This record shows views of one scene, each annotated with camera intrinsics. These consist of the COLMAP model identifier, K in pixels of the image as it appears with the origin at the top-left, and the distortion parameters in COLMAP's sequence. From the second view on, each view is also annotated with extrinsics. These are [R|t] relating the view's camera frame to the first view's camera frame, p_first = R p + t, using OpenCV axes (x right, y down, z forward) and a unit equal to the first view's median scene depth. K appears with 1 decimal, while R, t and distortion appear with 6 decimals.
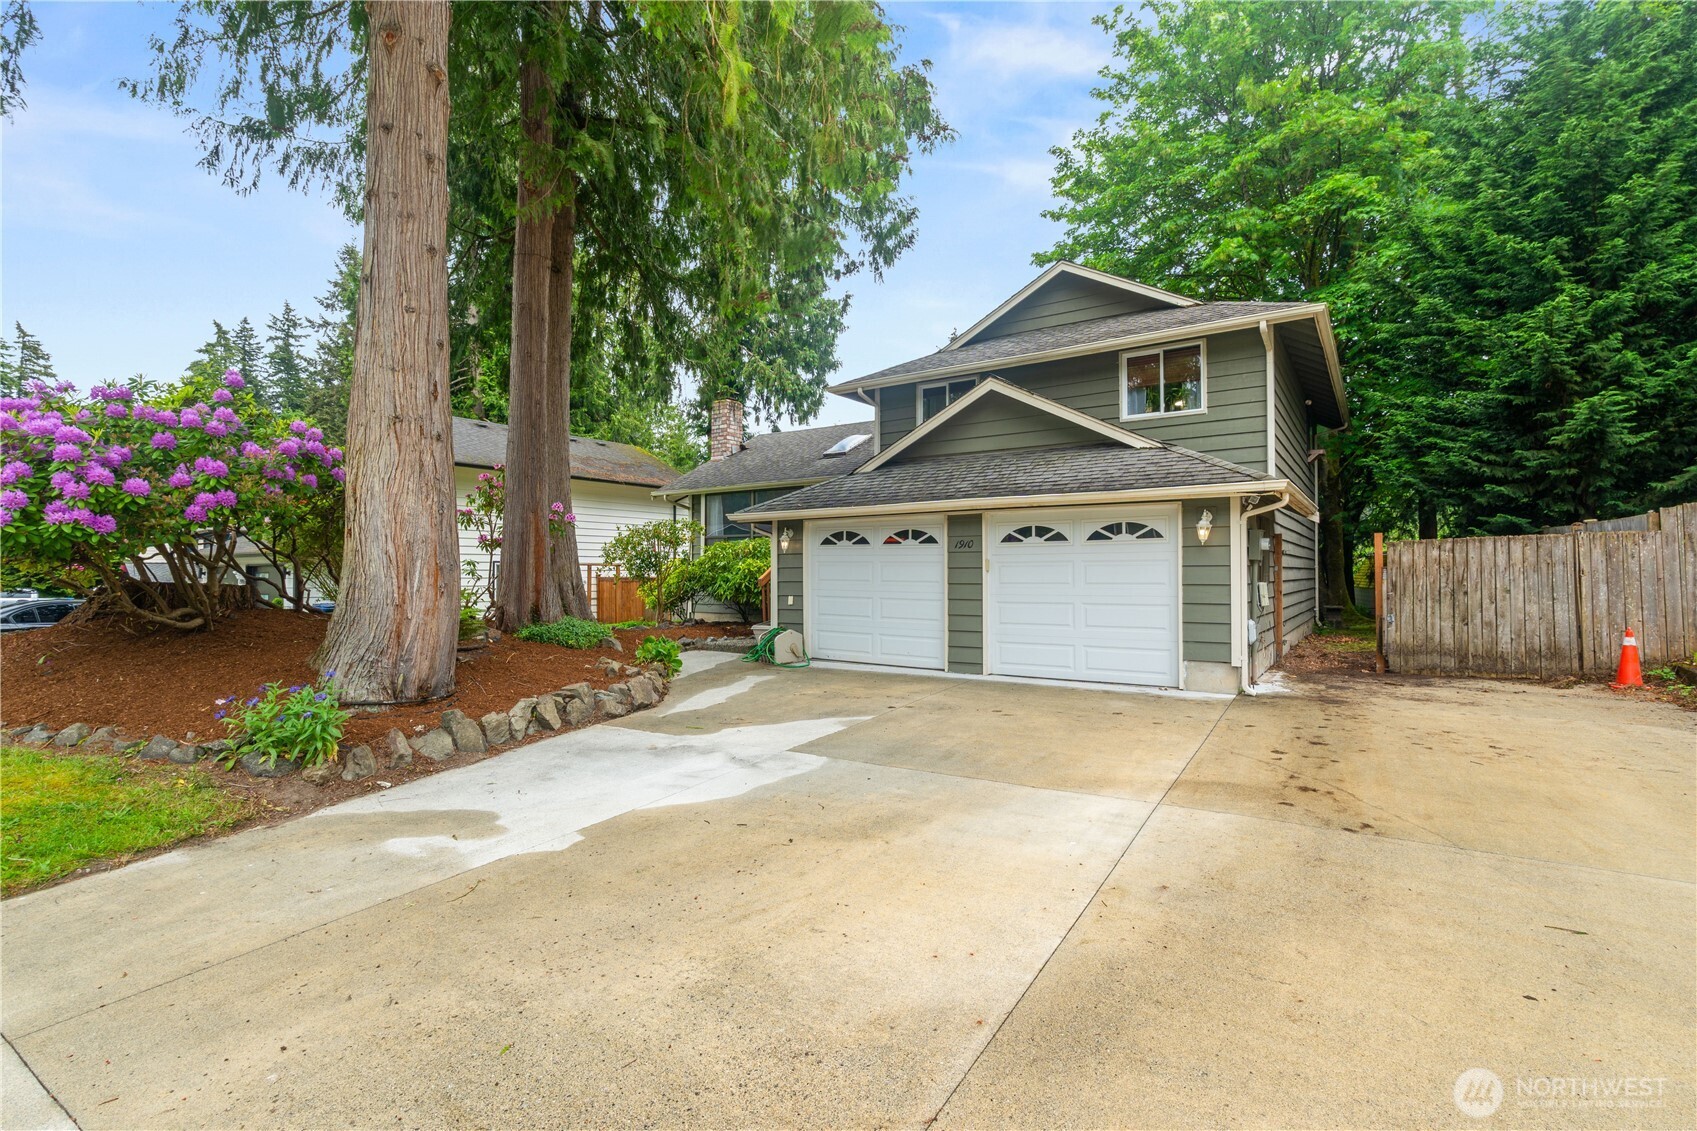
lens RADIAL K [[777.9, 0, 854.3], [0, 777.9, 564.0], [0, 0, 1]] dist [-0.004513, -0.000417]
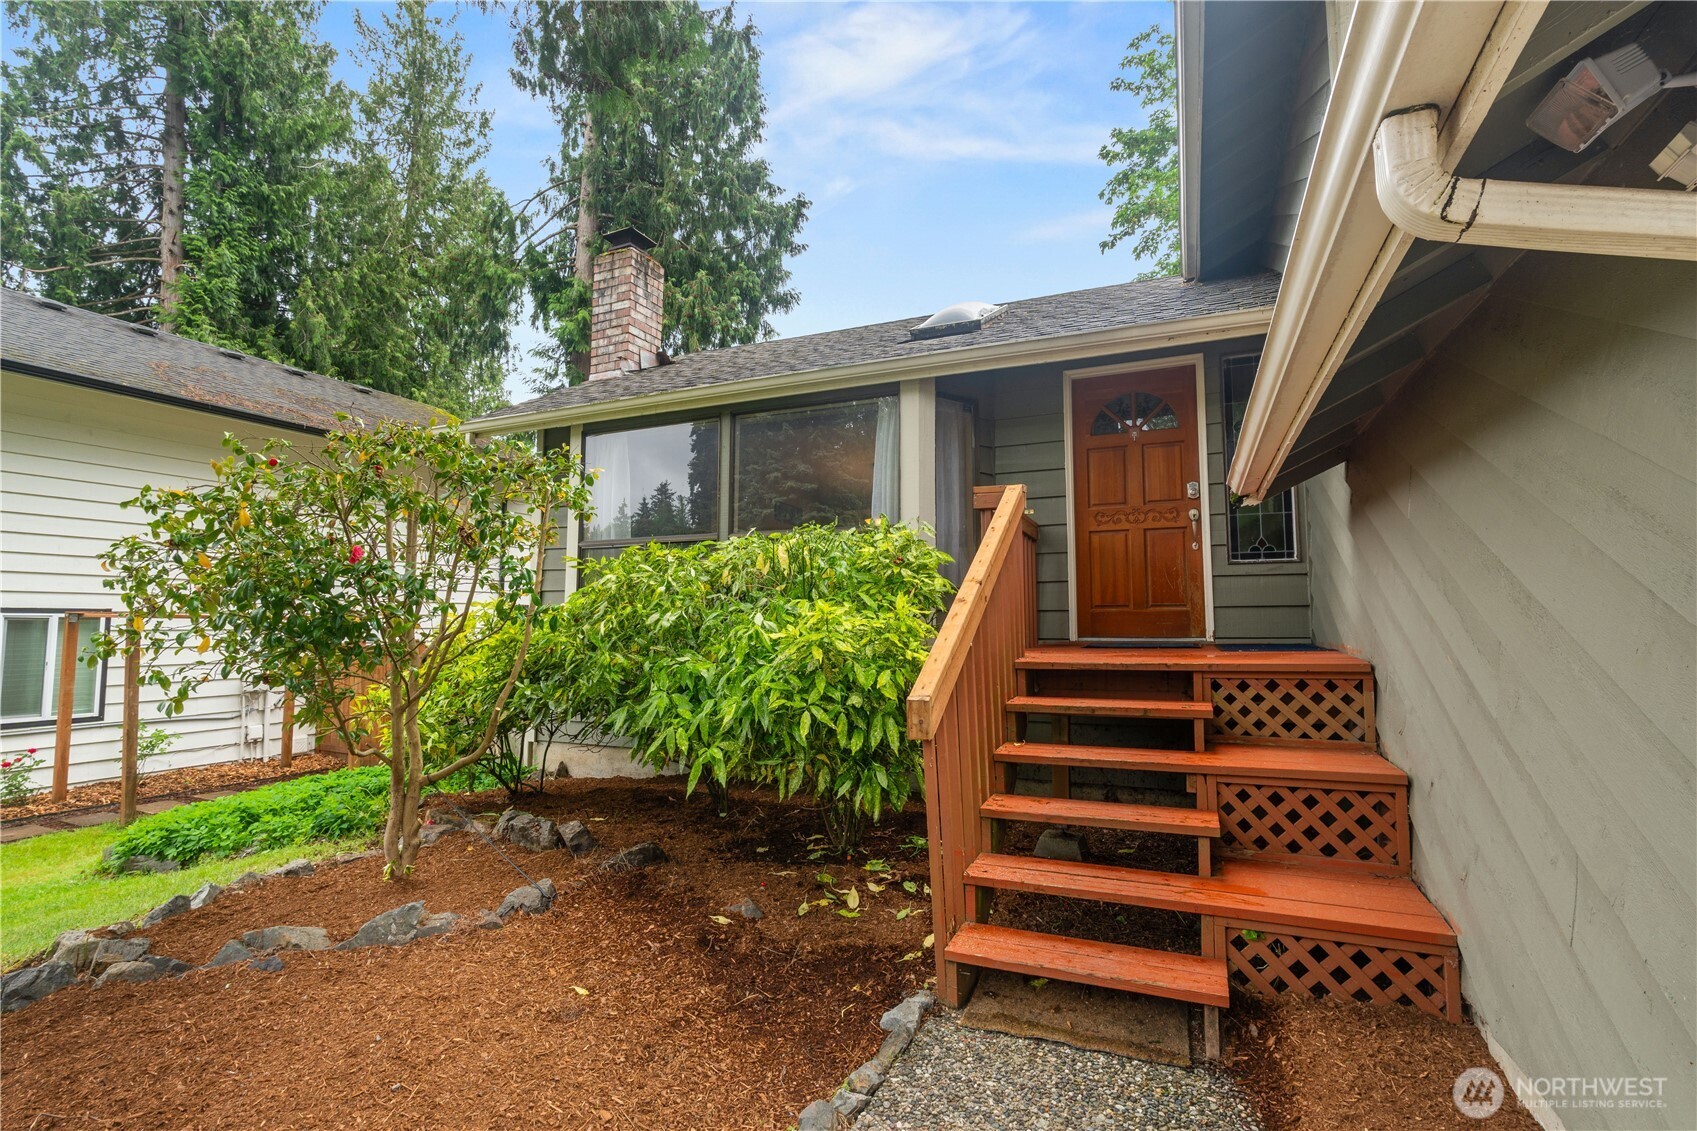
lens RADIAL K [[777.9, 0, 854.3], [0, 777.9, 564.0], [0, 0, 1]] dist [-0.004513, -0.000417]
pose [[0.982666, 0.014239, 0.184838, -0.245200], [-0.002059, 0.997823, -0.065922, -0.002696], [-0.185374, 0.064398, 0.980556, 1.145687]]
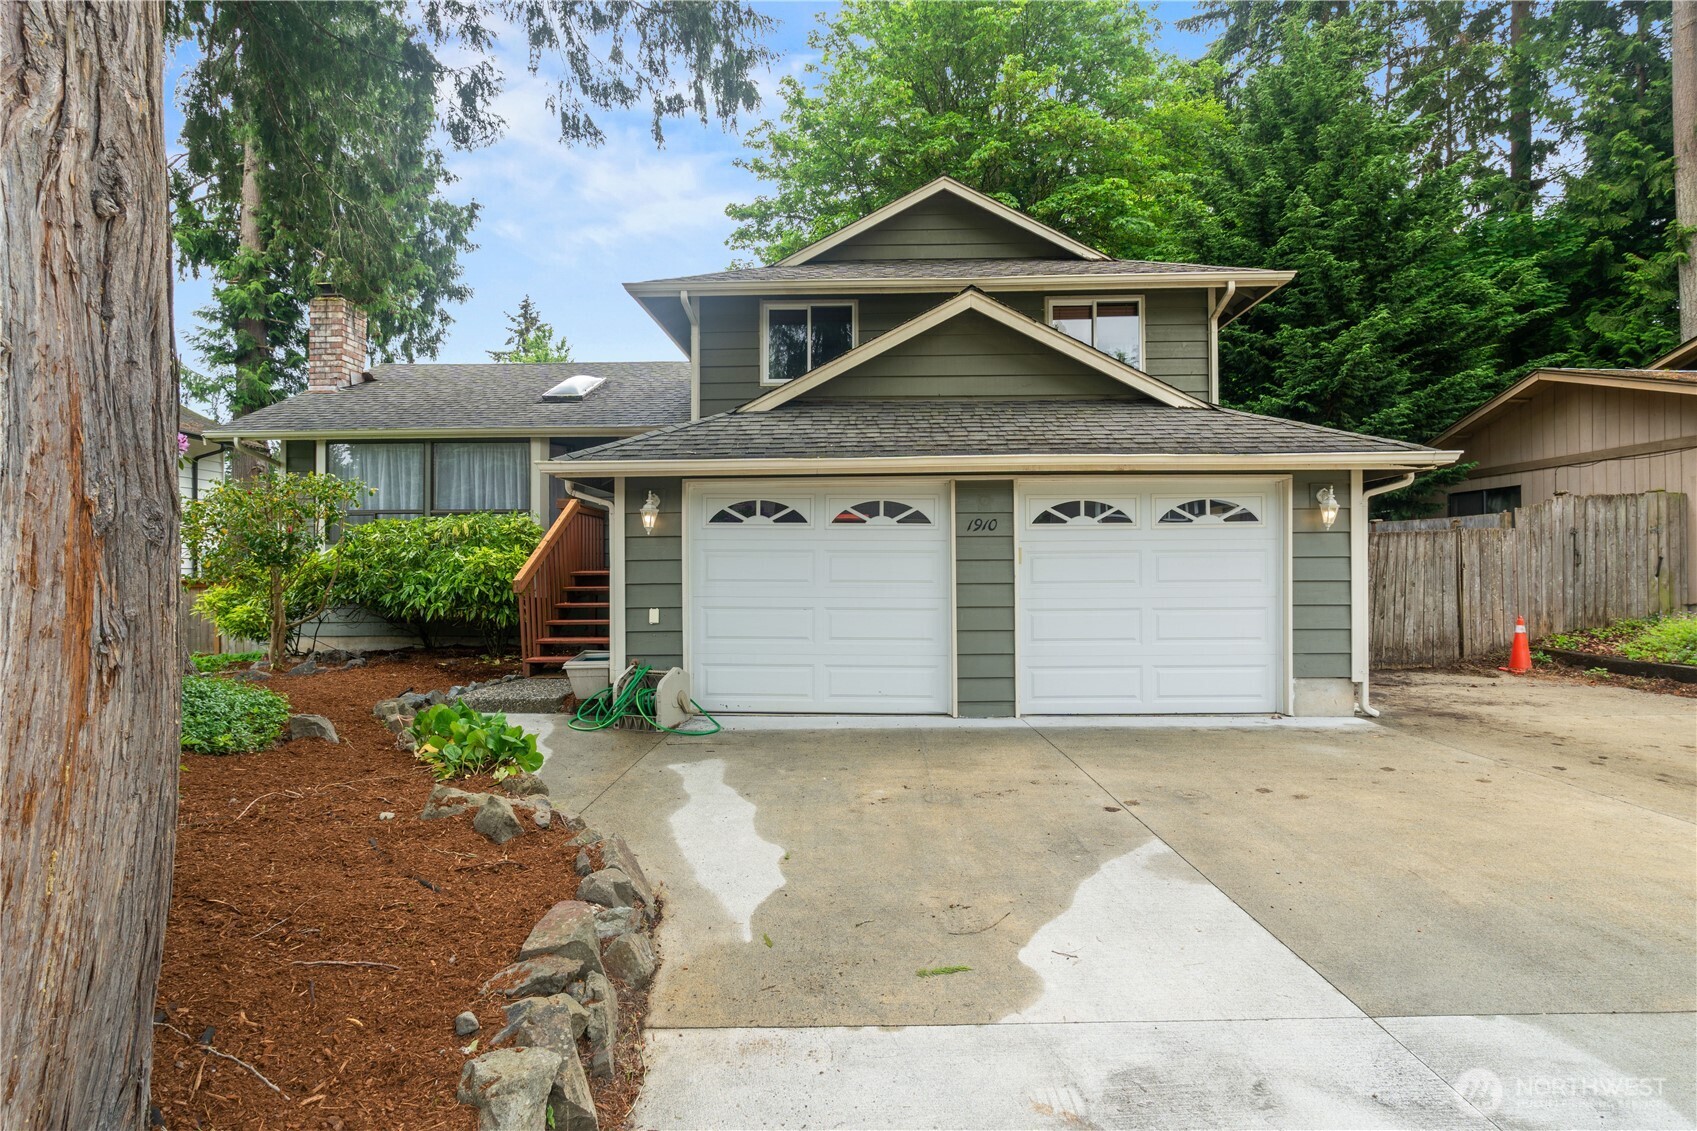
lens RADIAL K [[777.9, 0, 854.3], [0, 777.9, 564.0], [0, 0, 1]] dist [-0.004513, -0.000417]
pose [[0.841720, 0.001115, 0.539913, -0.319146], [-0.002050, 0.999997, 0.001131, 0.007993], [-0.539910, -0.002058, 0.841720, 0.503565]]
